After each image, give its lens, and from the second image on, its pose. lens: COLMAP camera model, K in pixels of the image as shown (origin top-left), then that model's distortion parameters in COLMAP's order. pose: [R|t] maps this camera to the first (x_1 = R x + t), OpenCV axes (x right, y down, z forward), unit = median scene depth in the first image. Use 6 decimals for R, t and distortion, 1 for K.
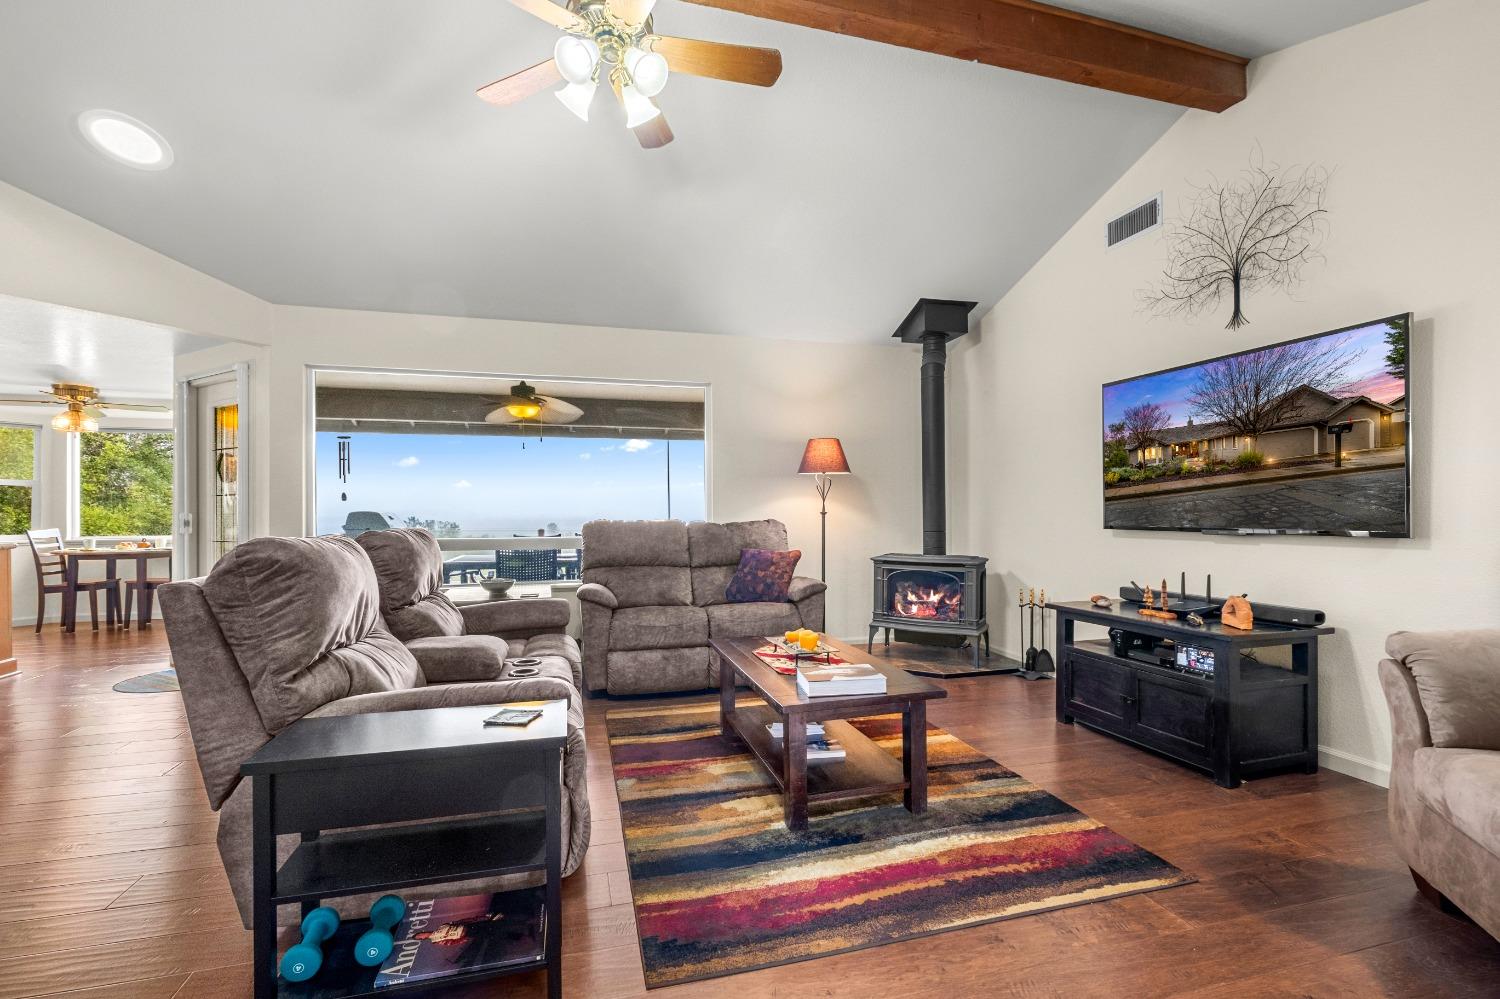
lens RADIAL K [[656.5, 0, 748.9], [0, 656.5, 507.0], [0, 0, 1]] dist [0.000498, 0.000045]
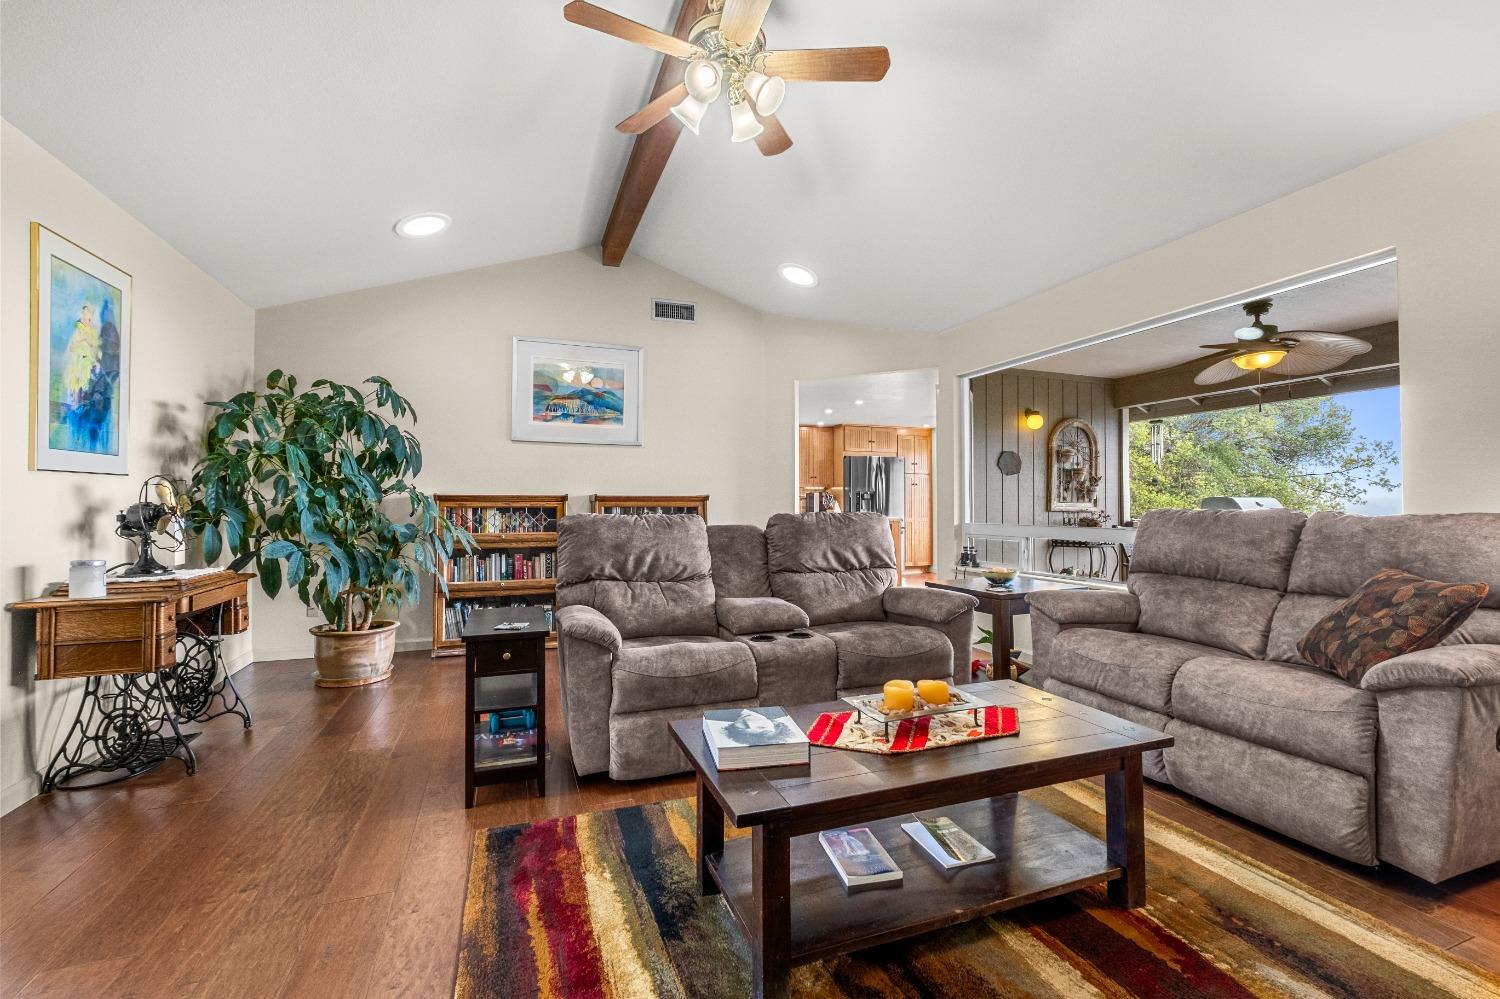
lens RADIAL K [[646.3, 0, 750.0], [0, 646.3, 499.5], [0, 0, 1]] dist [-0.009309, 0.000065]
pose [[0.086522, -0.007574, -0.996221, 0.895396], [0.017131, 0.999835, -0.006114, 0.015692], [0.996103, -0.016537, 0.086637, 1.021352]]
